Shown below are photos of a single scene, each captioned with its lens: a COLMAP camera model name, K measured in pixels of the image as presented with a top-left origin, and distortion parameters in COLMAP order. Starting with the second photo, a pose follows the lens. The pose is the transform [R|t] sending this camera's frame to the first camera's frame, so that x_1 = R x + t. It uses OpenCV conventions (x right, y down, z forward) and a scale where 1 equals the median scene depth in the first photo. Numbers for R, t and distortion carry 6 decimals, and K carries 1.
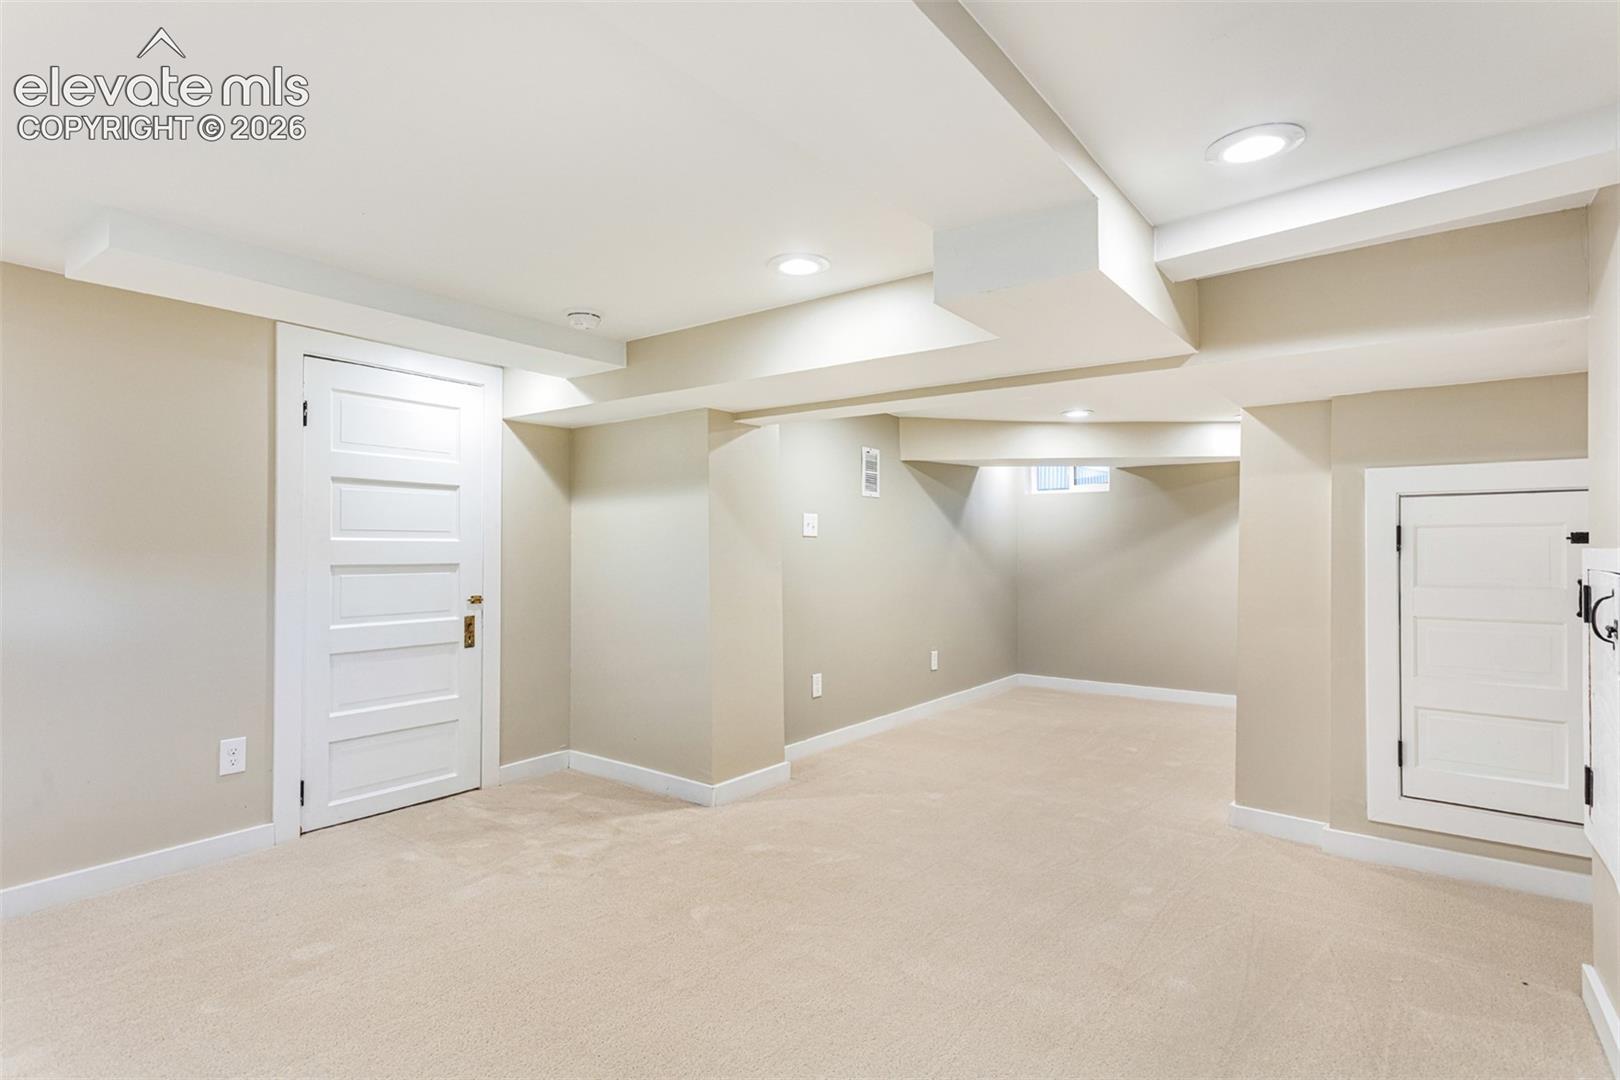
lens RADIAL K [[831.9, 0, 813.1], [0, 831.9, 542.6], [0, 0, 1]] dist [0.007689, 0.000975]
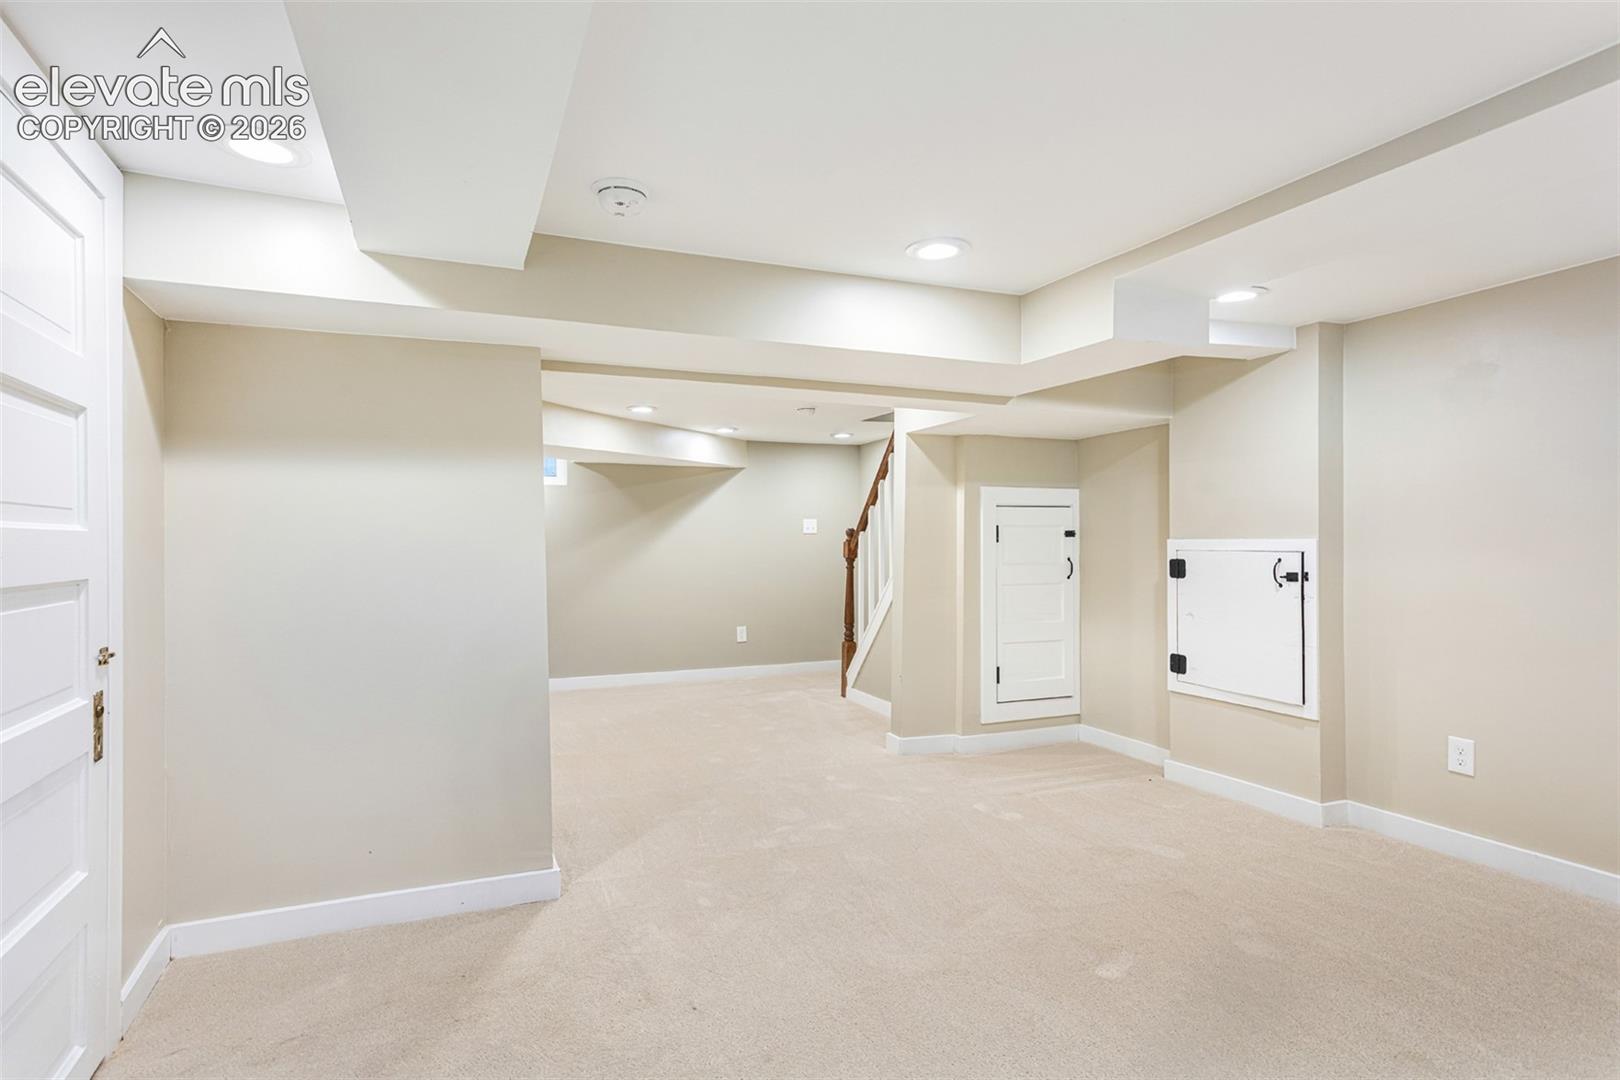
lens RADIAL K [[831.9, 0, 807.4], [0, 831.9, 534.6], [0, 0, 1]] dist [0.007689, 0.000975]
pose [[0.498071, 0.003565, 0.867129, -0.623993], [-0.000325, 0.999992, -0.003925, 0.002382], [-0.867136, 0.001673, 0.498068, 0.432594]]
